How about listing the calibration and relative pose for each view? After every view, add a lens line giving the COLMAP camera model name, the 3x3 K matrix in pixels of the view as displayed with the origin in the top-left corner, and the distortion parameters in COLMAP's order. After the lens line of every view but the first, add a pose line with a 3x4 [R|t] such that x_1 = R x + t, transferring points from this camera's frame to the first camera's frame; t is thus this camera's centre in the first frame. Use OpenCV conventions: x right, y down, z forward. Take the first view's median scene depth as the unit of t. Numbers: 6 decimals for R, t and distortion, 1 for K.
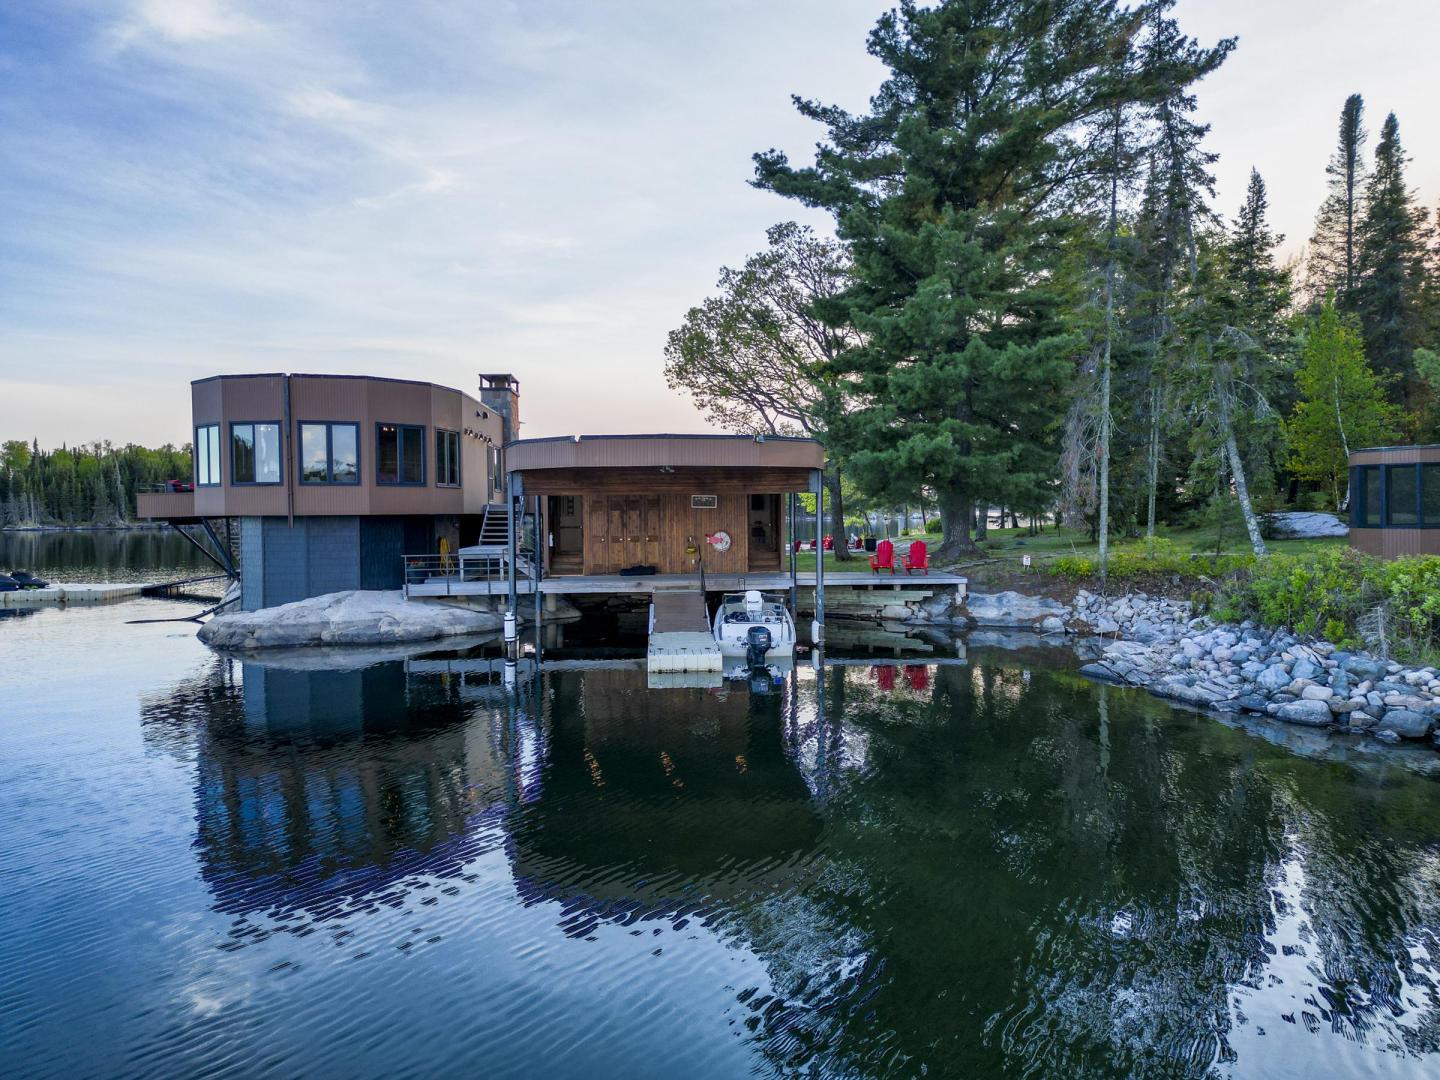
lens RADIAL K [[1010.0, 0, 722.8], [0, 1010.0, 543.1], [0, 0, 1]] dist [0.066657, -0.065809]
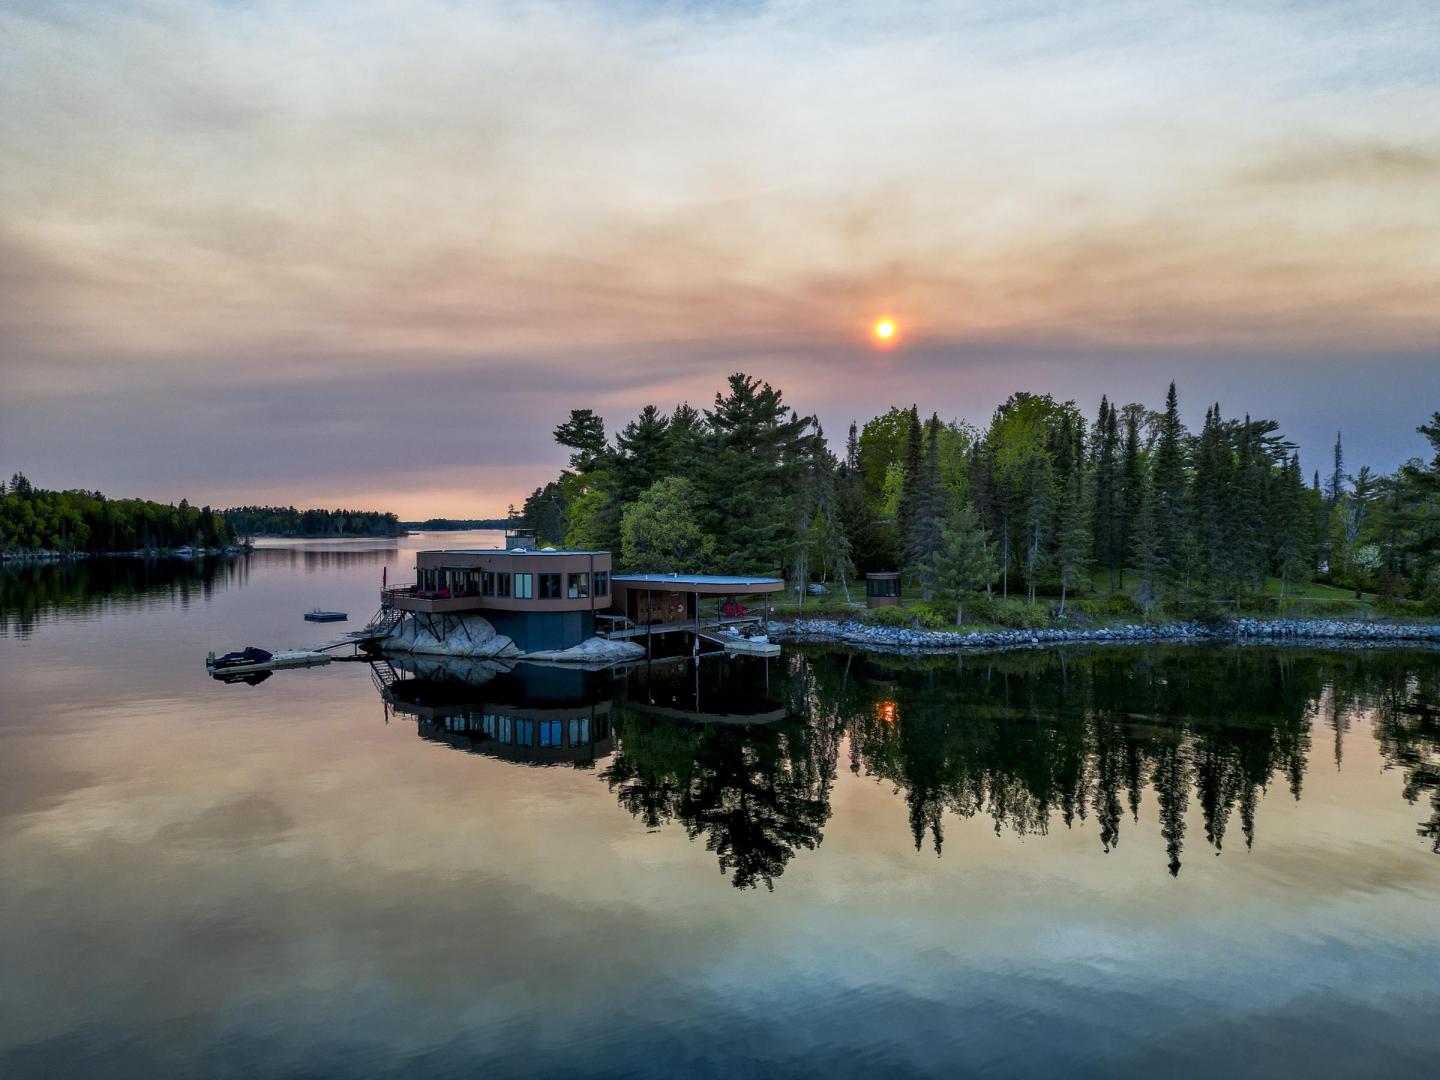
lens RADIAL K [[1010.0, 0, 730.2], [0, 1010.0, 527.6], [0, 0, 1]] dist [0.066657, -0.065809]
pose [[0.732223, -0.003091, 0.681058, -1.745952], [0.024019, 0.999485, -0.021287, -0.157261], [-0.680642, 0.031945, 0.731920, -1.008441]]
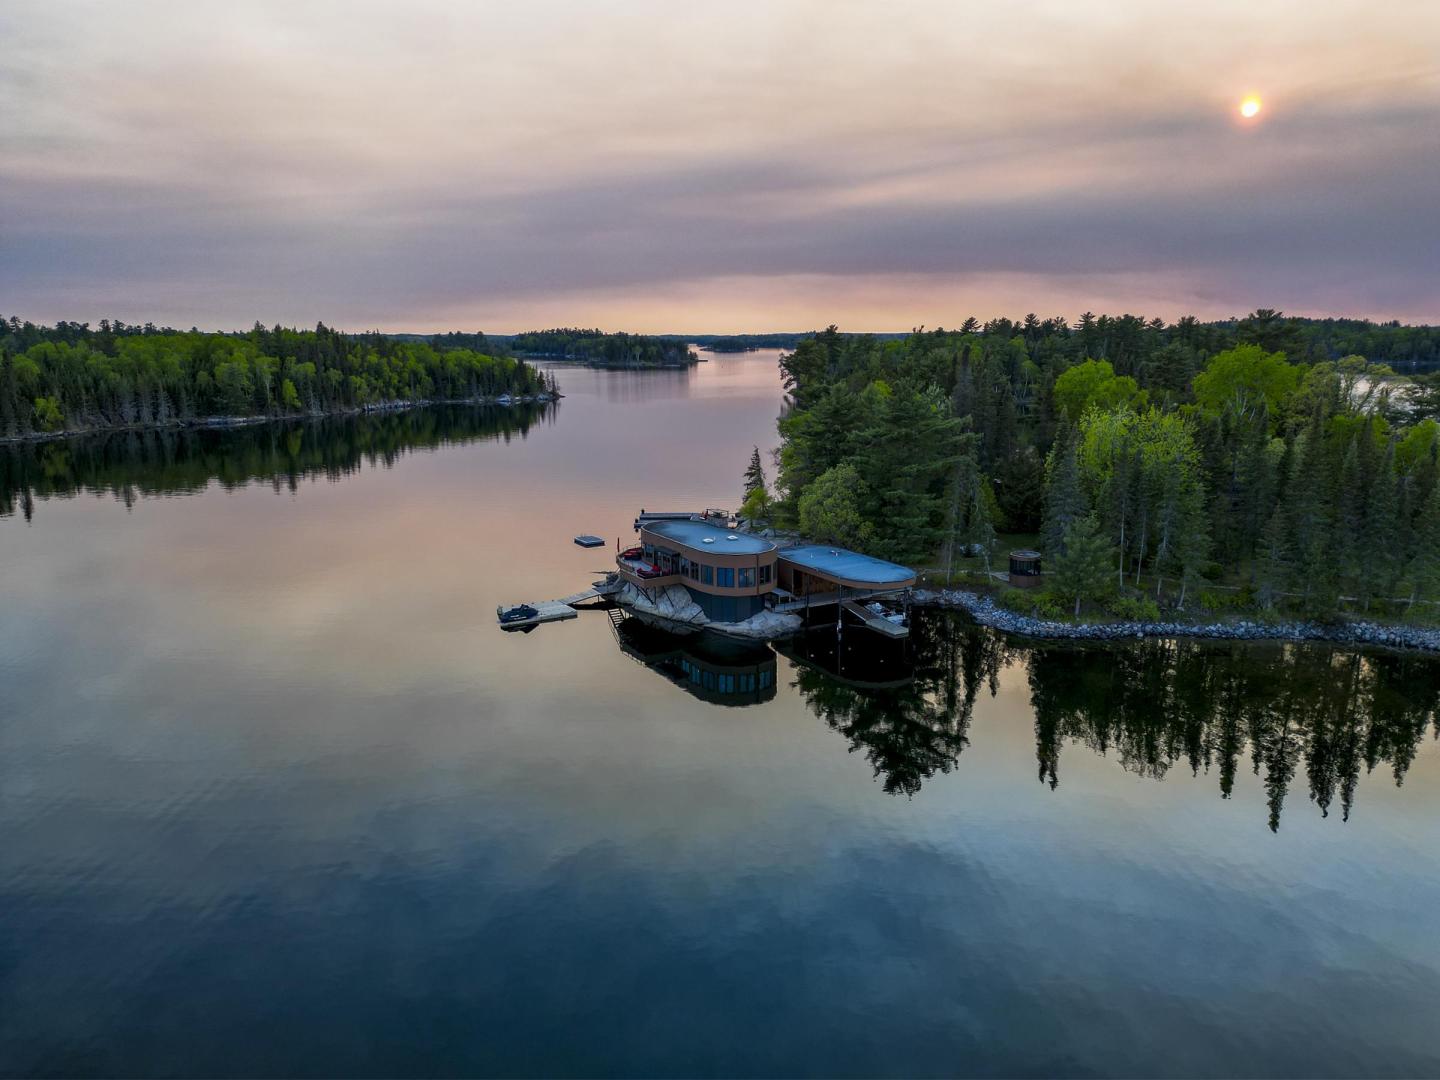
lens RADIAL K [[1010.0, 0, 731.7], [0, 1010.0, 542.7], [0, 0, 1]] dist [0.066657, -0.065809]
pose [[0.891535, -0.083861, 0.445120, -1.803914], [0.008548, 0.985651, 0.168578, -0.696824], [-0.452871, -0.146488, 0.879460, -1.696739]]
